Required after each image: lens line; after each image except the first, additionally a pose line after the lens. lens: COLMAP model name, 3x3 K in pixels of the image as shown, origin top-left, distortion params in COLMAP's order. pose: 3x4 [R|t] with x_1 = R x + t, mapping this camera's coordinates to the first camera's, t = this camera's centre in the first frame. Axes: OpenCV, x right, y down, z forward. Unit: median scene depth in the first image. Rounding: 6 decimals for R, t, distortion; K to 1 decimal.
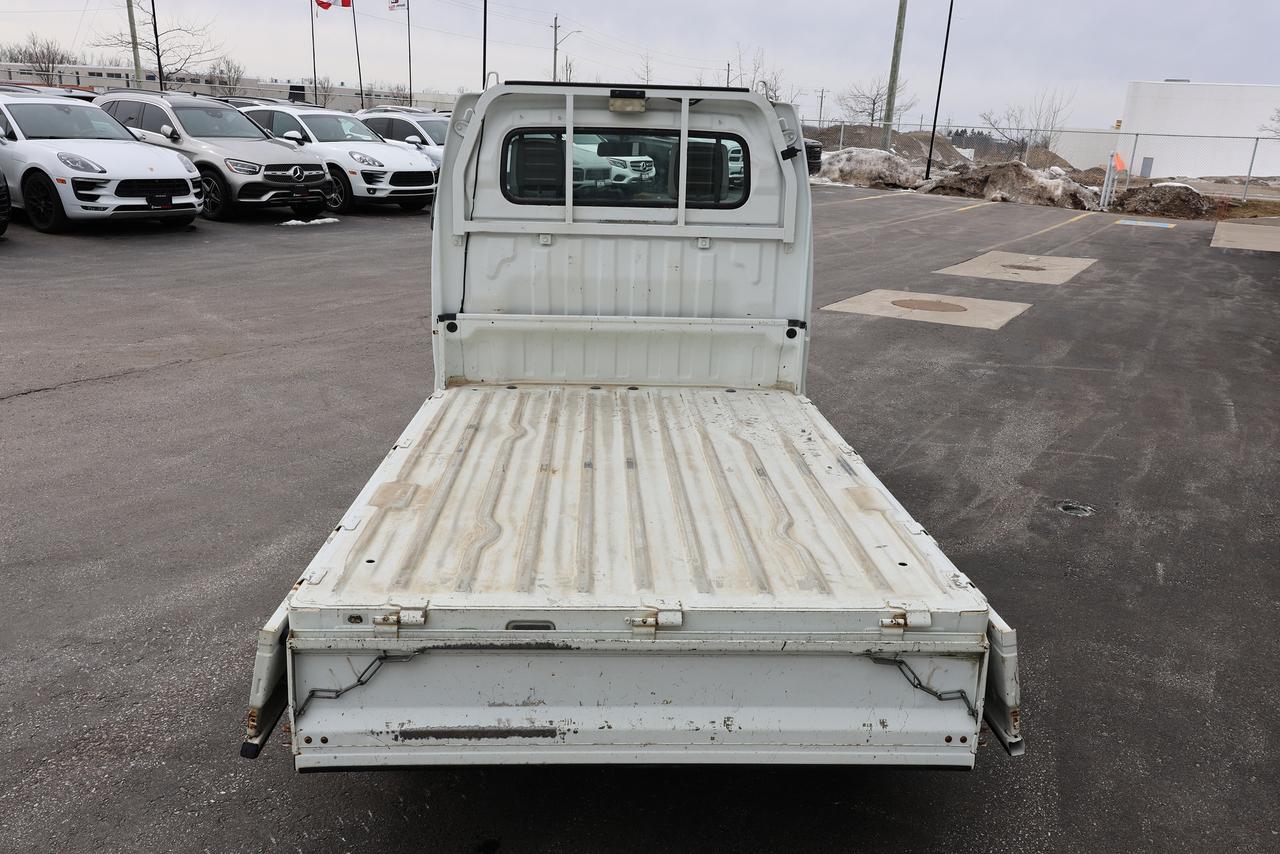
lens RADIAL K [[998.2, 0, 616.5], [0, 998.2, 428.8], [0, 0, 1]] dist [0.000713, -0.005912]
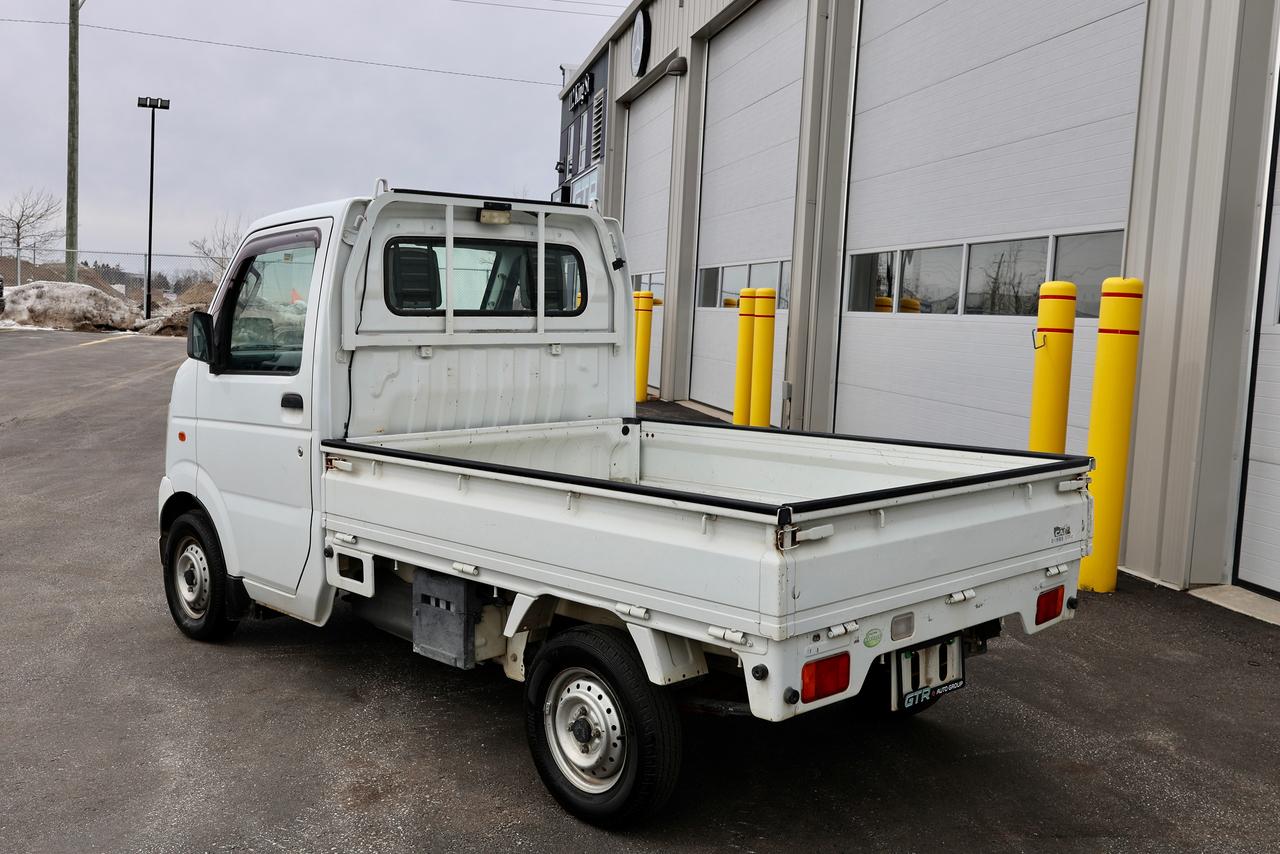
lens RADIAL K [[1287.8, 0, 603.3], [0, 1287.8, 427.6], [0, 0, 1]] dist [0.005005, 0.000000]
pose [[0.750883, -0.077315, 0.655894, -0.720911], [0.183580, 0.978420, -0.094834, 0.024976], [-0.634407, 0.191618, 0.748872, -0.001738]]
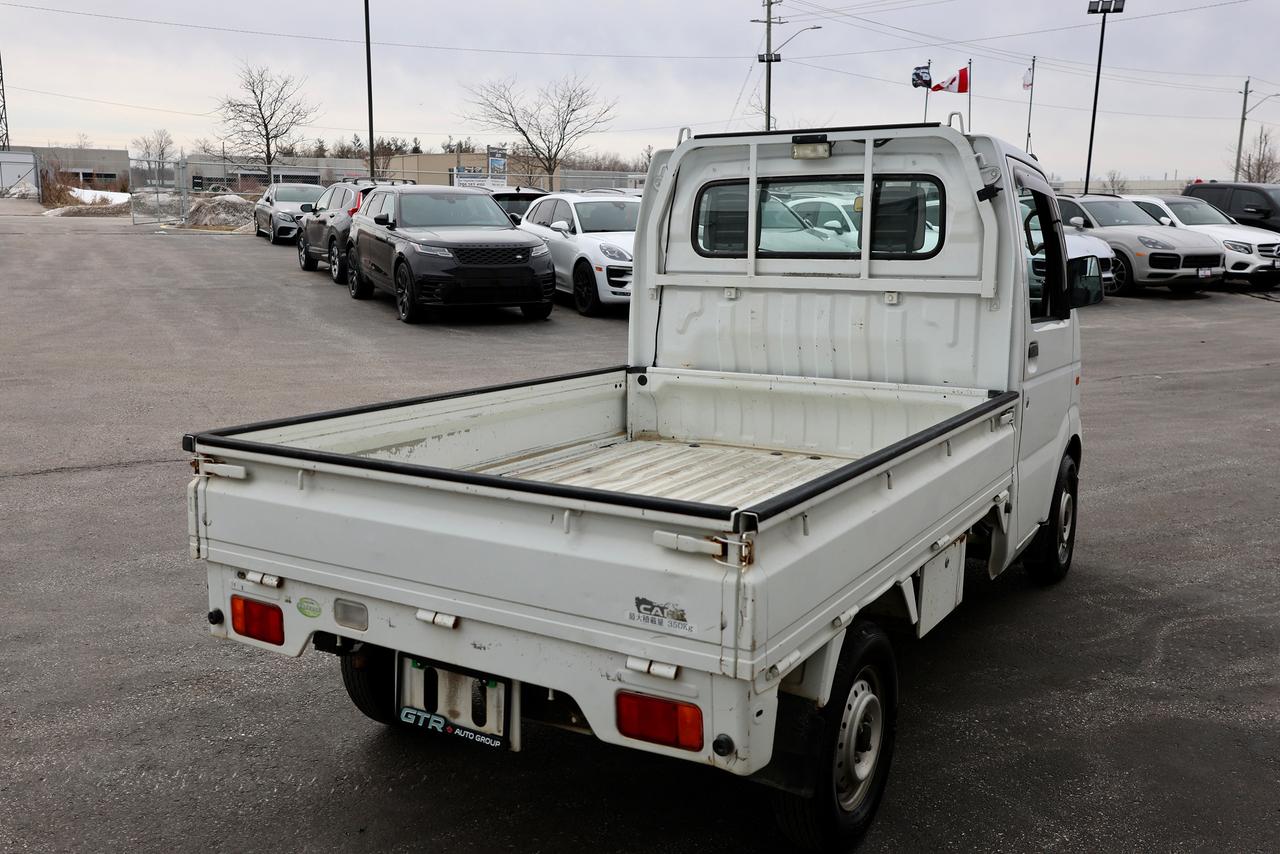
lens RADIAL K [[1101.5, 0, 608.6], [0, 1101.5, 423.6], [0, 0, 1]] dist [0.013960, 0.009375]
pose [[0.832482, 0.069628, -0.549659, 0.407478], [-0.132279, 0.988360, -0.075141, 0.028382], [0.538029, 0.135262, 0.832003, 0.068890]]
